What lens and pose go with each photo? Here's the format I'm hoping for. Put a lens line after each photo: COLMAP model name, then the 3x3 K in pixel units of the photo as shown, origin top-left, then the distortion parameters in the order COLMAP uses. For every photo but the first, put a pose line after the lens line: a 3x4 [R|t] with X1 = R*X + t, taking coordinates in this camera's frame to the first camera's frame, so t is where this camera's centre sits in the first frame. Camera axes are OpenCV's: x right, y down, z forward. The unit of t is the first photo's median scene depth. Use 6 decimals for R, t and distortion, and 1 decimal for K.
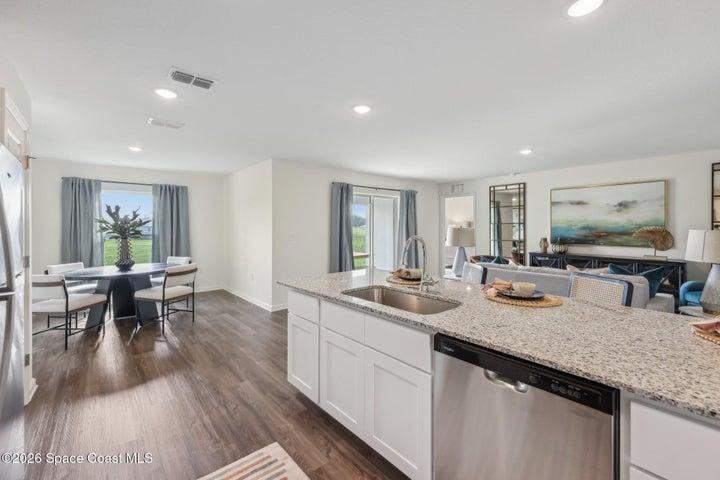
lens RADIAL K [[296.1, 0, 360.5], [0, 296.1, 228.2], [0, 0, 1]] dist [0.002945, -0.001938]
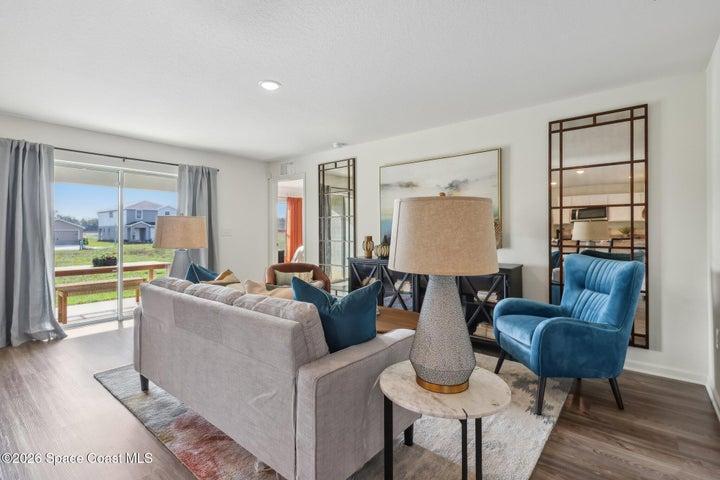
lens RADIAL K [[339.9, 0, 354.6], [0, 339.9, 232.4], [0, 0, 1]] dist [0.007754, -0.004112]
pose [[0.985616, -0.000398, 0.168998, 0.562961], [0.000694, 0.999998, -0.001694, 0.032204], [-0.168997, 0.001787, 0.985615, 0.279203]]
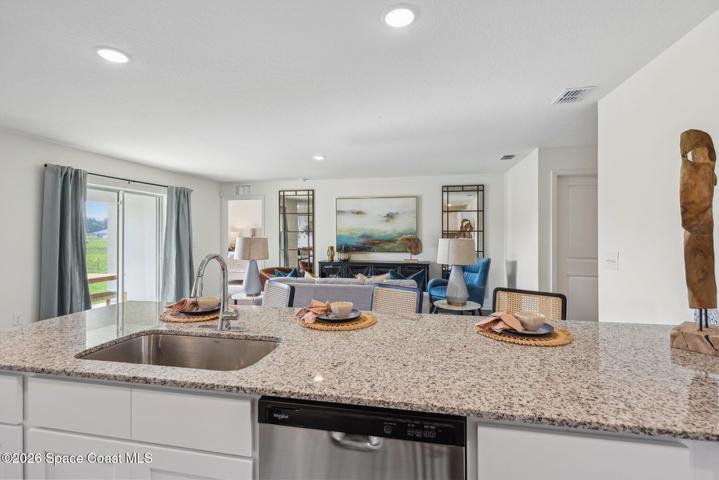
lens RADIAL K [[339.4, 0, 354.5], [0, 339.4, 232.8], [0, 0, 1]] dist [0.007754, -0.004112]
pose [[0.796607, 0.001098, 0.604497, -0.011700], [0.003389, 0.999975, -0.006282, -0.005845], [-0.604489, 0.007053, 0.796583, 0.048177]]
